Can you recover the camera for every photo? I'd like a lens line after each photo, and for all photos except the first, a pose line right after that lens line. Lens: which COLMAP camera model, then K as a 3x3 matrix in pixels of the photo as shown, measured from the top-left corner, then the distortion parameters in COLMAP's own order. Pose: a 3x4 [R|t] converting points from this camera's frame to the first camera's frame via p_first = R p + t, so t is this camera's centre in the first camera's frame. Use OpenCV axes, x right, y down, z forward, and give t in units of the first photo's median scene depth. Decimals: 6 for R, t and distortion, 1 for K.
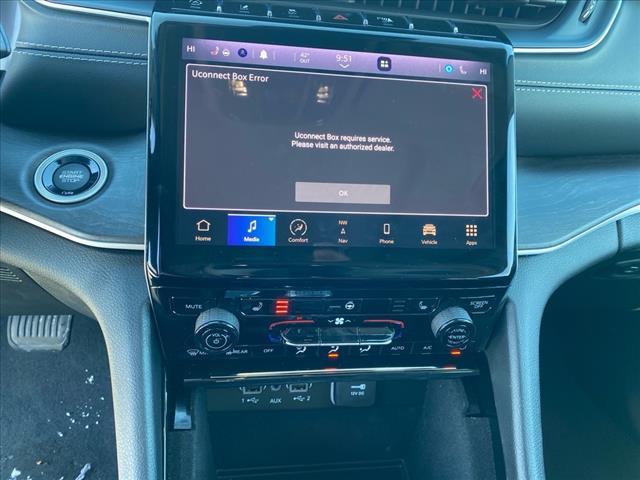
lens RADIAL K [[487.3, 0, 320.0], [0, 487.3, 240.0], [0, 0, 1]] dist [0.129656, -0.000811]
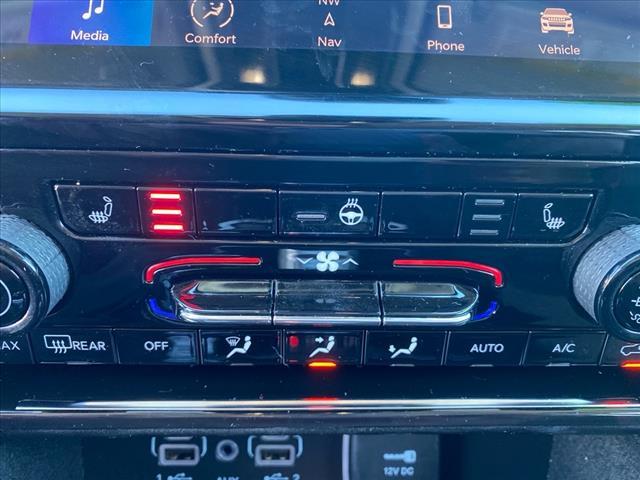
lens RADIAL K [[509.3, 0, 320.0], [0, 509.3, 240.0], [0, 0, 1]] dist [-0.004282, -0.004086]
pose [[0.992371, -0.025461, -0.120632, 0.081177], [0.007029, 0.988537, -0.150818, 0.207366], [0.123089, 0.148819, 0.981174, 0.605845]]
